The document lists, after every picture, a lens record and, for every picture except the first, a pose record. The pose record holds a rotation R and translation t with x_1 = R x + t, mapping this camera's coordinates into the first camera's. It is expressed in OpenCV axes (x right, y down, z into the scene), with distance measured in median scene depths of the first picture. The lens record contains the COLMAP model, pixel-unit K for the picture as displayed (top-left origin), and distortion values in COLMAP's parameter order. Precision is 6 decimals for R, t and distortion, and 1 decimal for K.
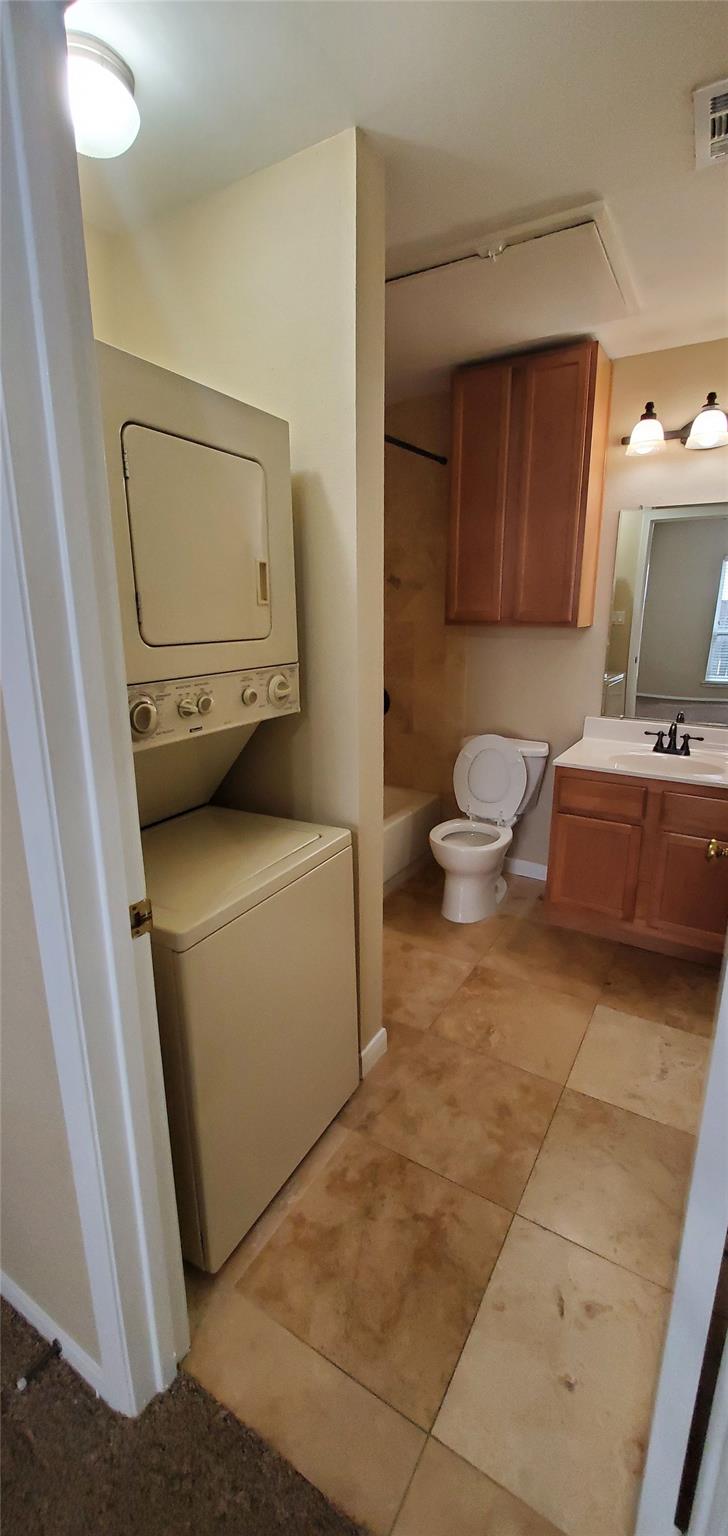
lens RADIAL K [[611.1, 0, 364.0], [0, 611.1, 768.0], [0, 0, 1]] dist [-0.003598, -0.000241]
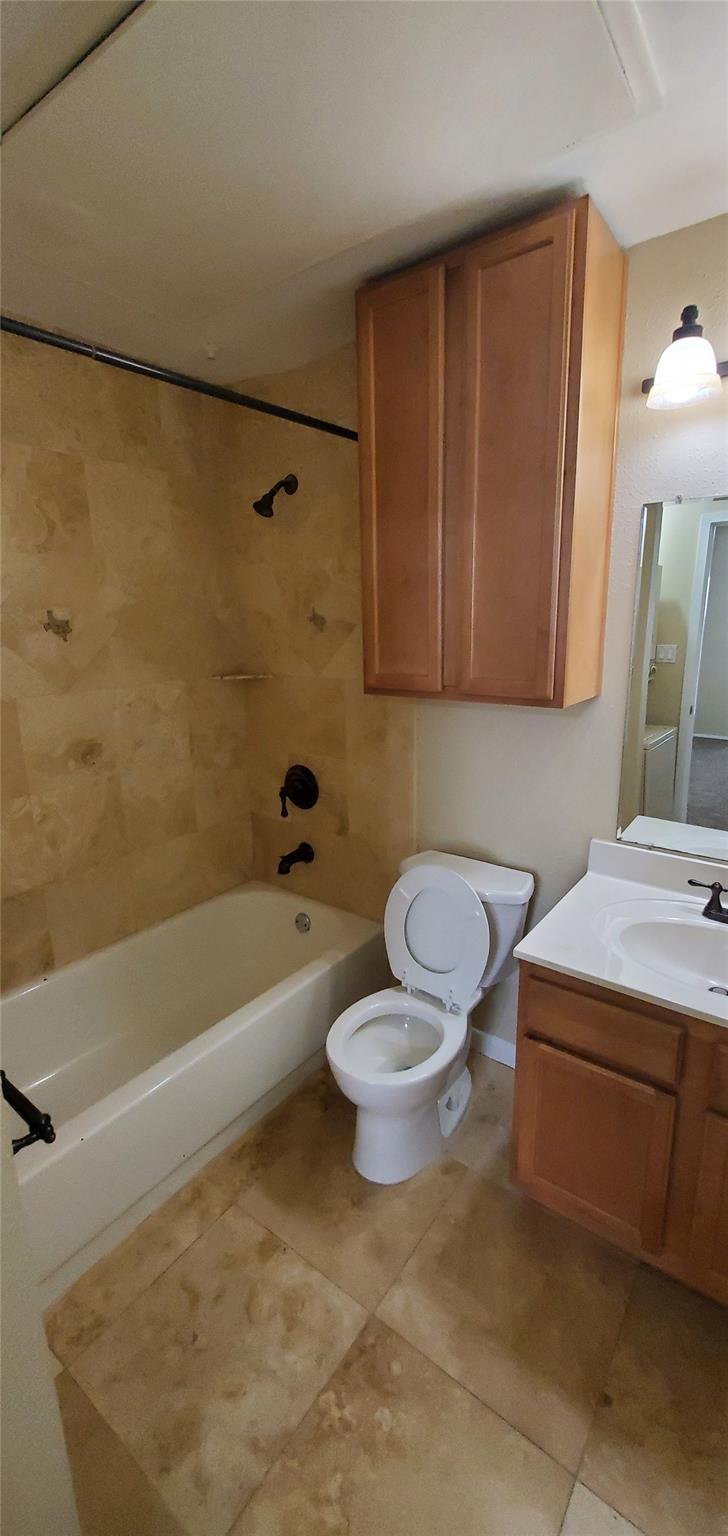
lens RADIAL K [[593.5, 0, 372.9], [0, 593.5, 760.8], [0, 0, 1]] dist [0.000782, -0.000288]
pose [[0.995480, 0.005662, -0.094807, 0.221916], [-0.007886, 0.999702, -0.023102, -0.164906], [0.094648, 0.023745, 0.995228, 0.420748]]
